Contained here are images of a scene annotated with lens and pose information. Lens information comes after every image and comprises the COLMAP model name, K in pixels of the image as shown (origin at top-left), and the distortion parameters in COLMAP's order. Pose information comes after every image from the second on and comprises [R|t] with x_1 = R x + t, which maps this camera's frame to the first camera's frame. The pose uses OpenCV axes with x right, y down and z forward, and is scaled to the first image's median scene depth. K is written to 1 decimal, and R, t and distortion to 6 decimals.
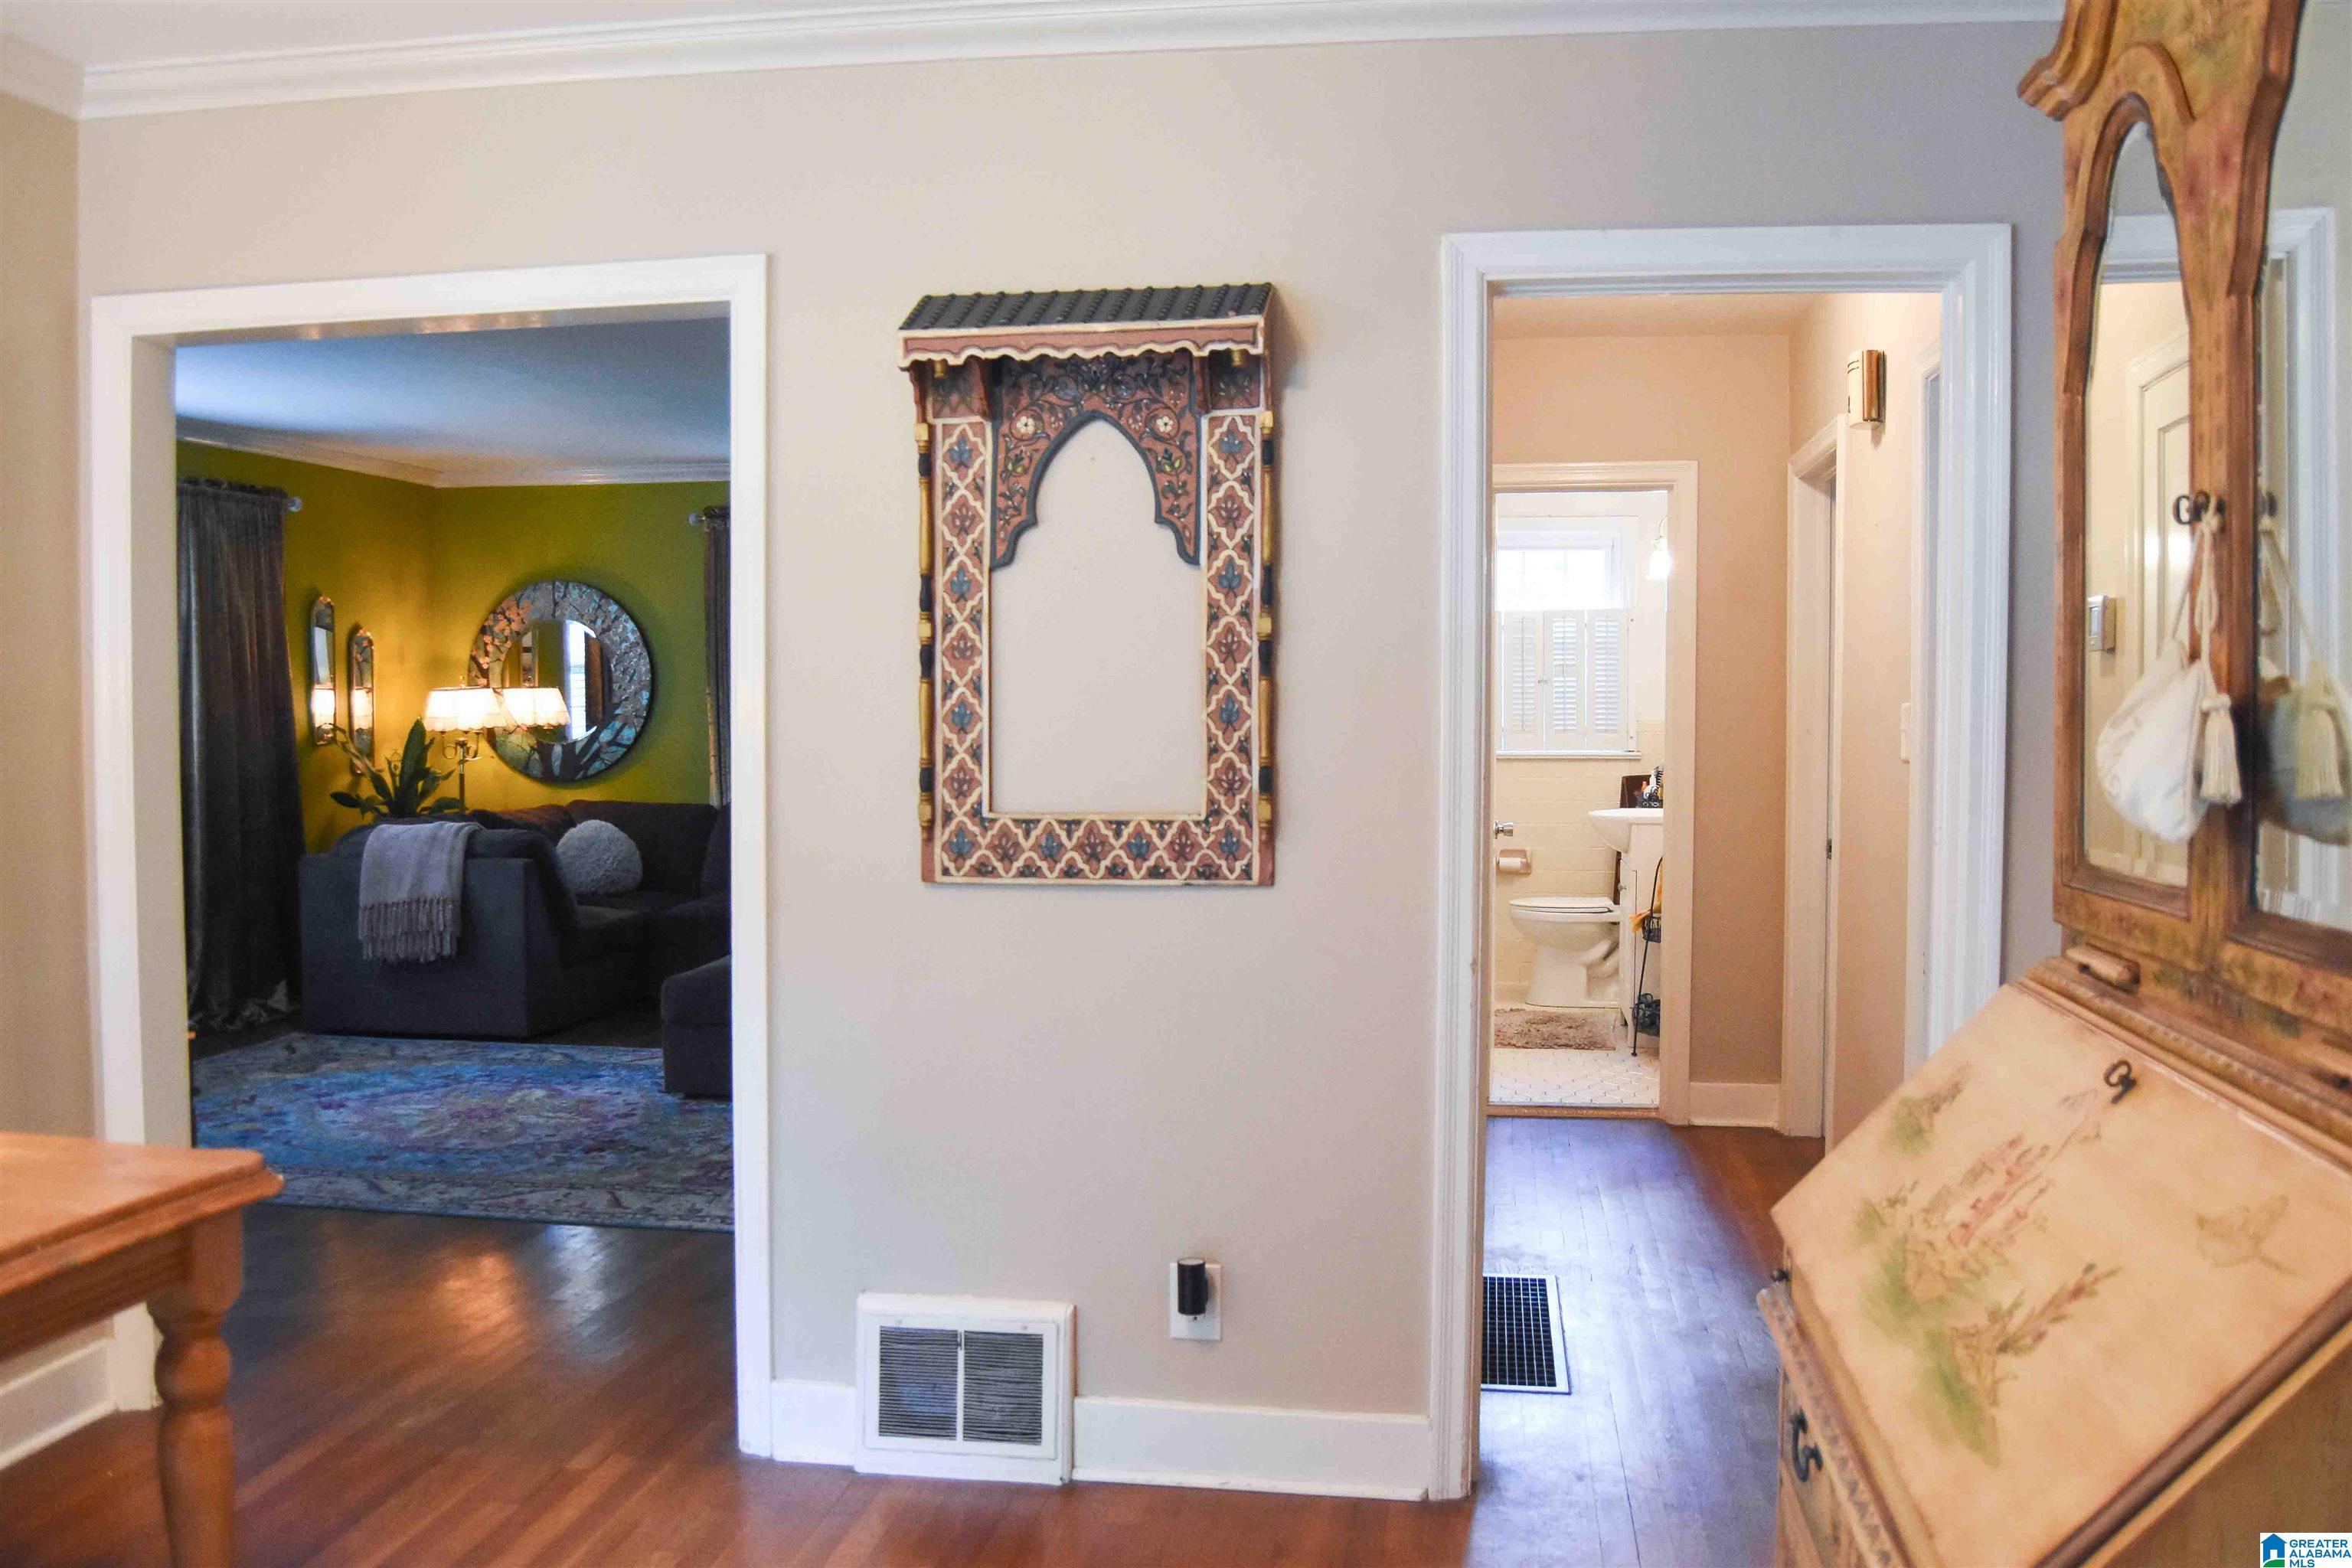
lens RADIAL K [[1954.3, 0, 1176.0], [0, 1954.3, 784.0], [0, 0, 1]] dist [-0.103298, 0.004762]
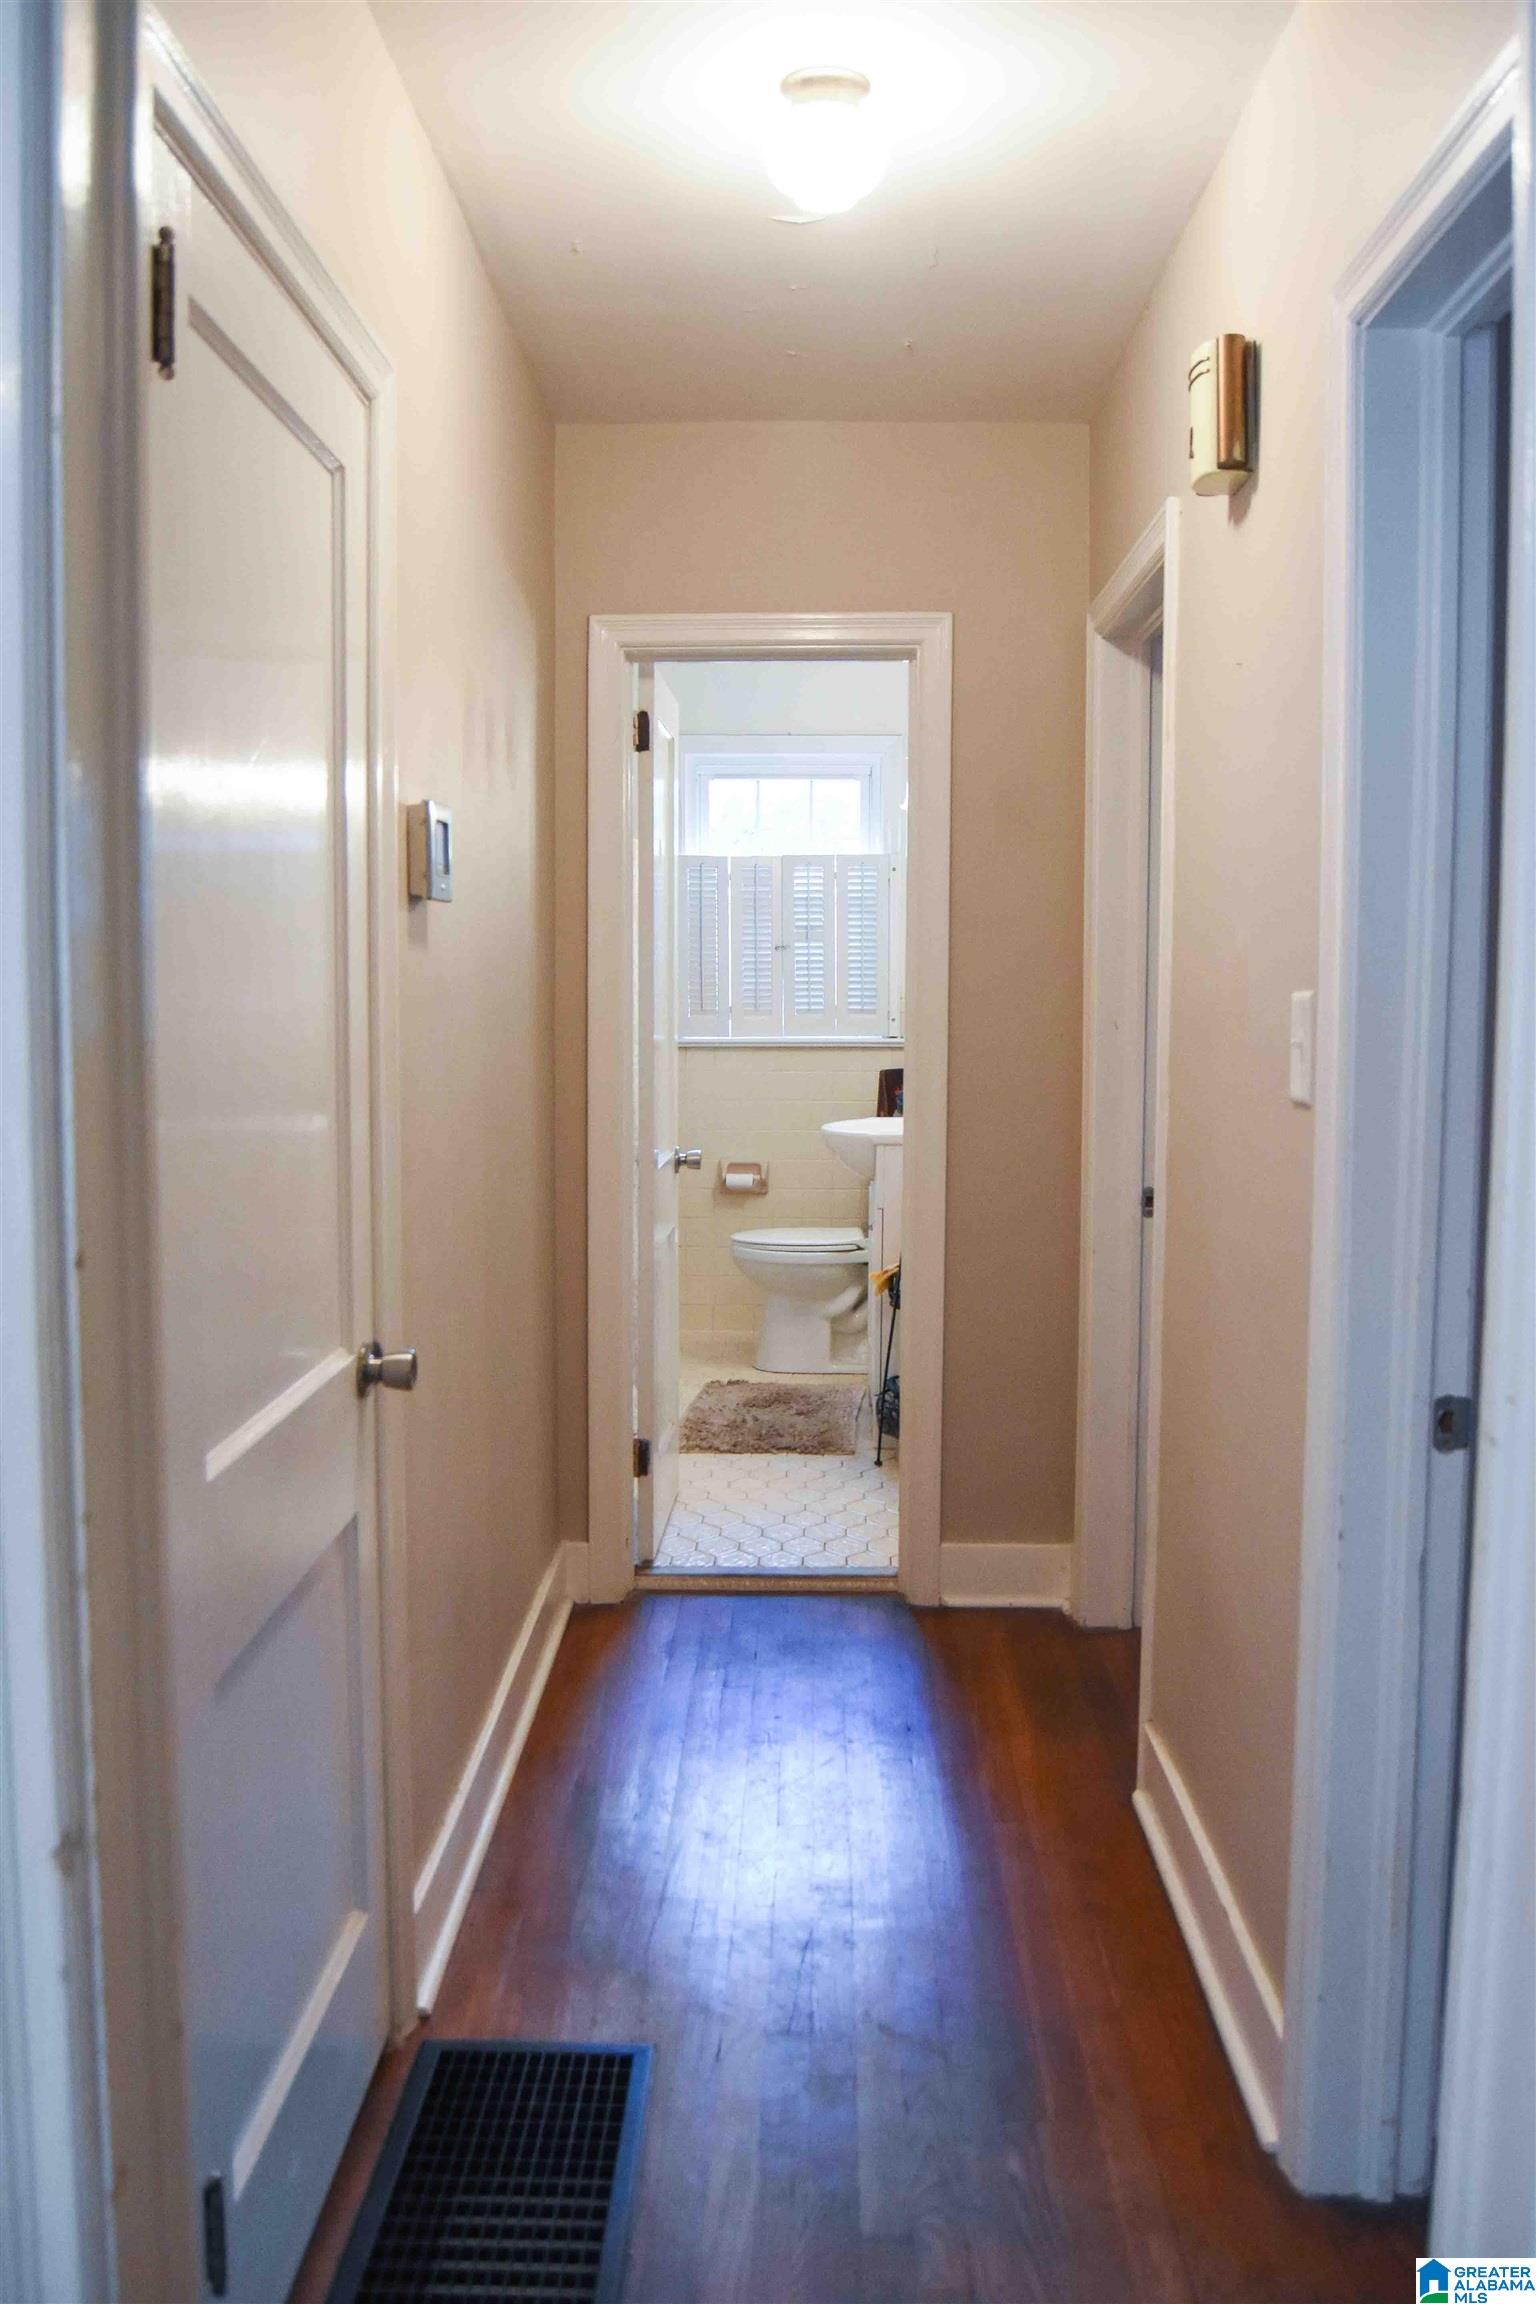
lens RADIAL K [[1844.8, 0, 754.1], [0, 1844.8, 1160.7], [0, 0, 1]] dist [-0.093382, 0.040694]
pose [[0.992438, -0.013186, 0.122039, 0.105425], [0.005510, 0.997997, 0.063020, -0.017260], [-0.122625, -0.061871, 0.990523, 0.322662]]
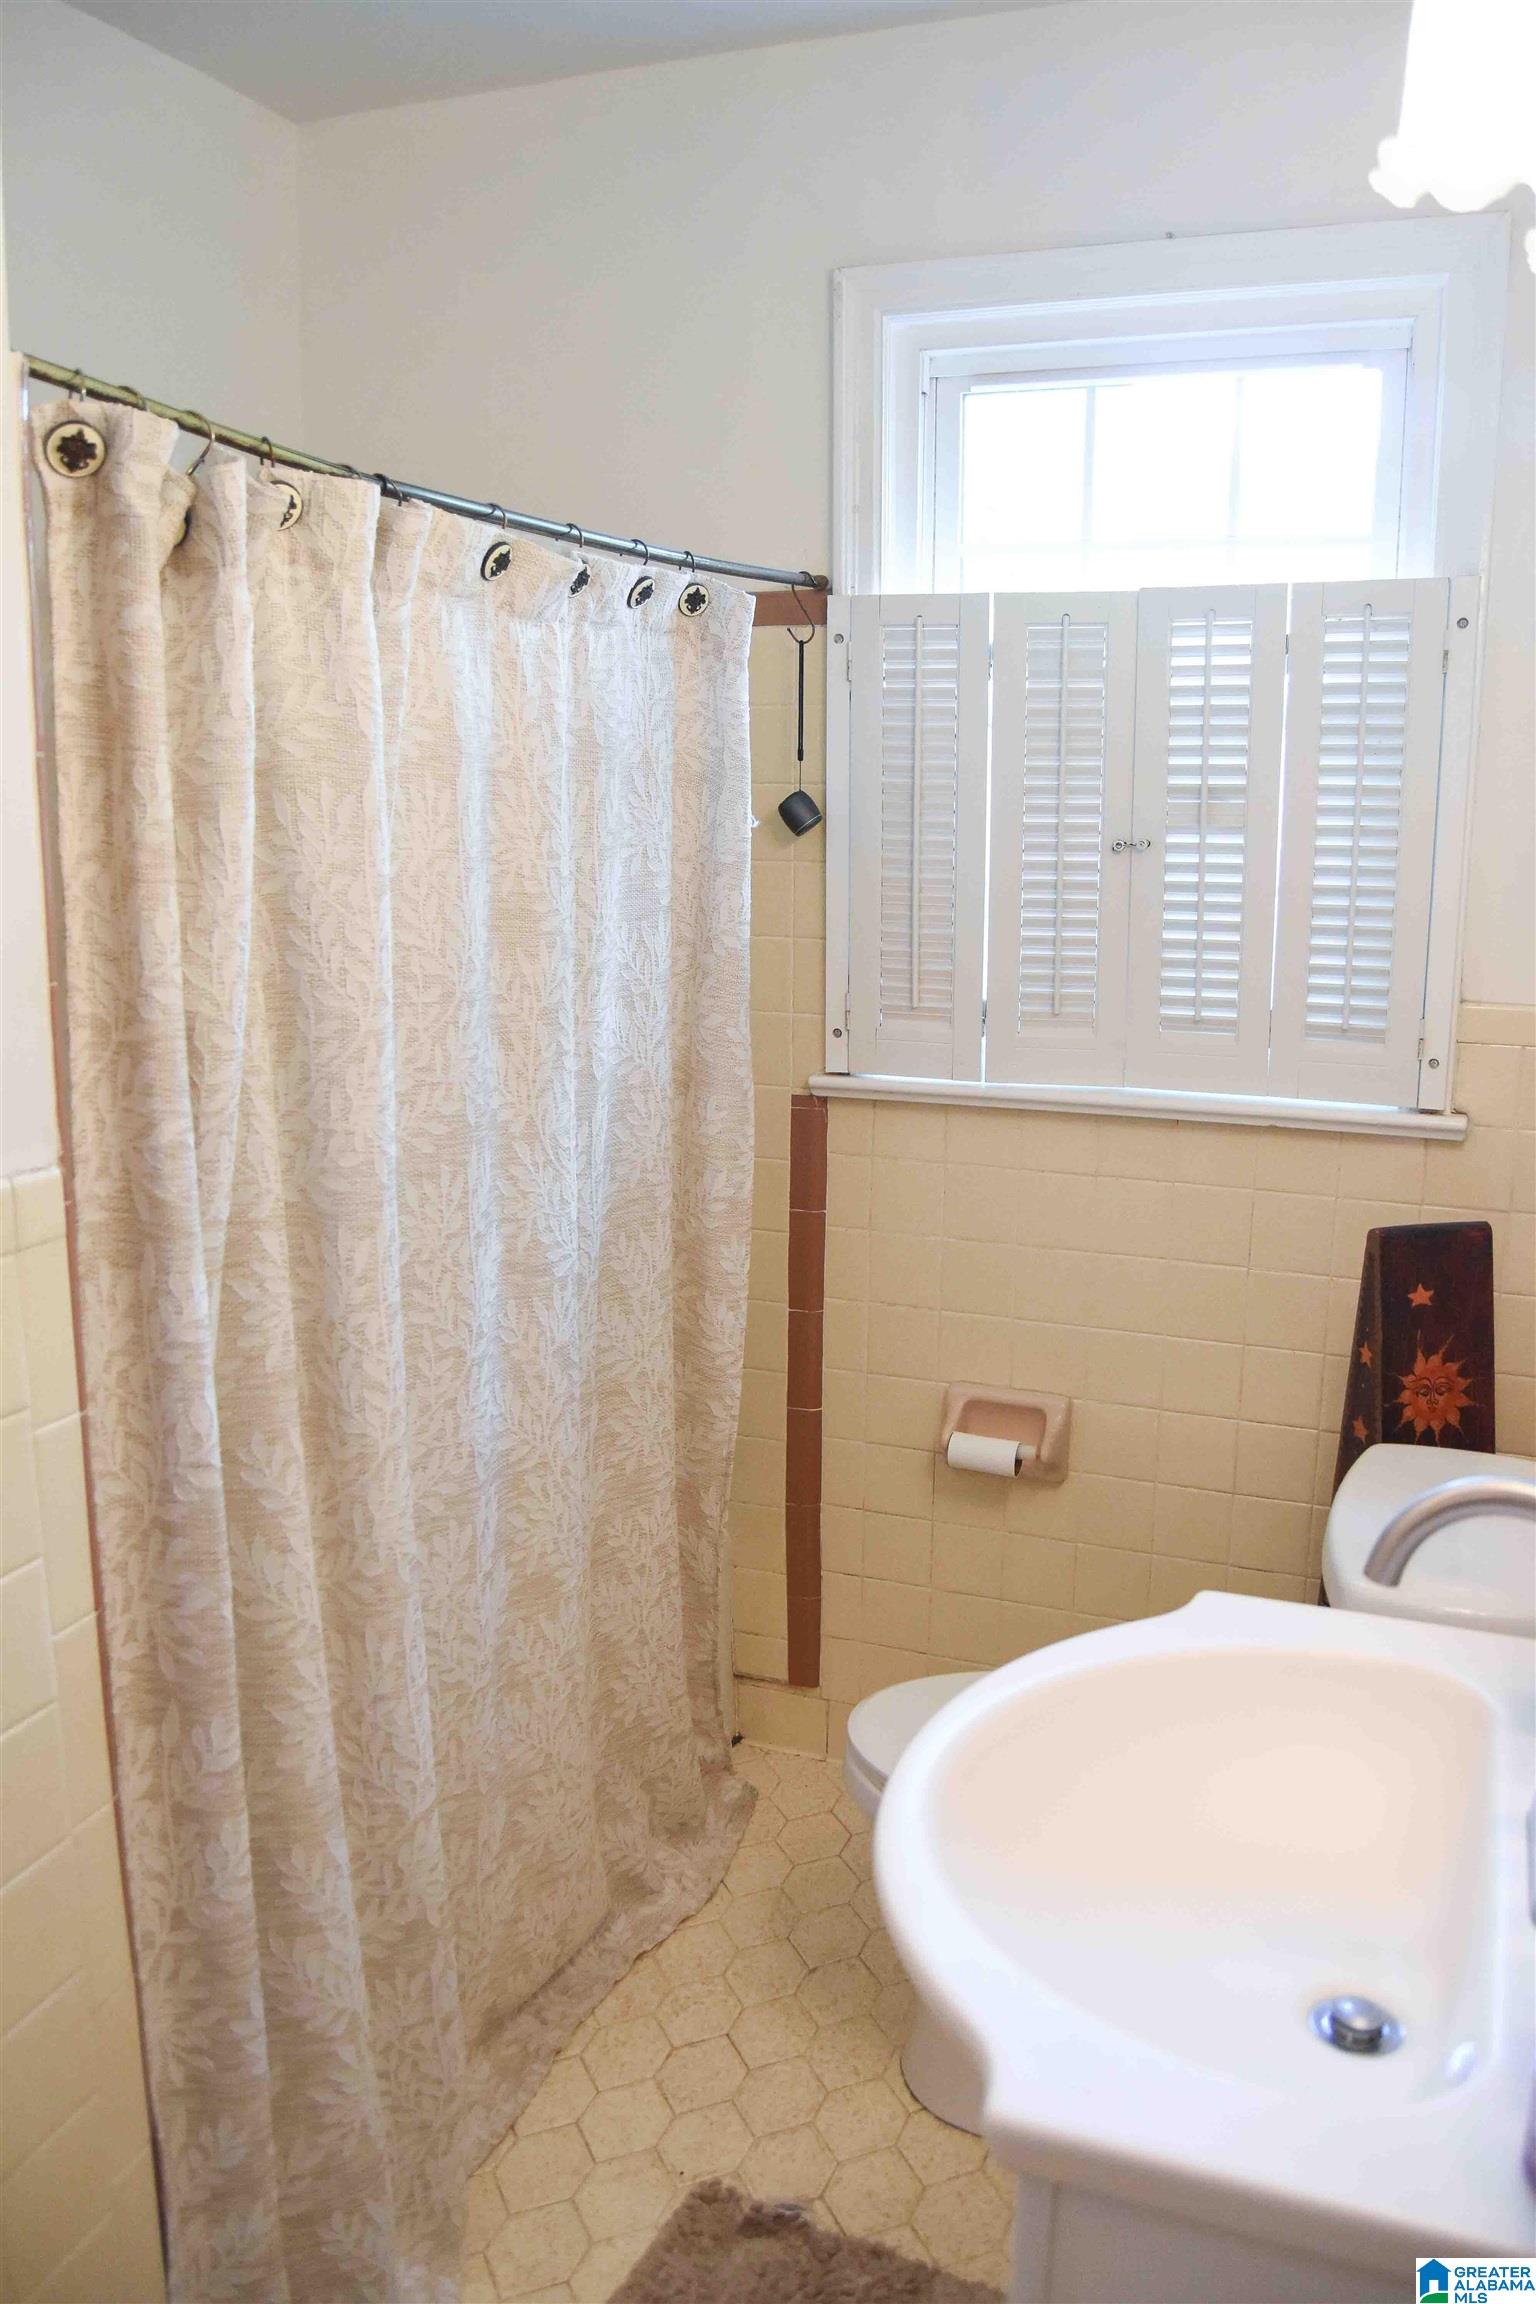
lens RADIAL K [[1778.0, 0, 768.0], [0, 1778.0, 1152.0], [0, 0, 1]] dist [-0.099180, 0.048971]
pose [[0.975790, 0.046860, -0.213632, 0.237241], [-0.011835, 0.986660, 0.162365, -0.061009], [0.218391, -0.155906, 0.963327, 0.893472]]
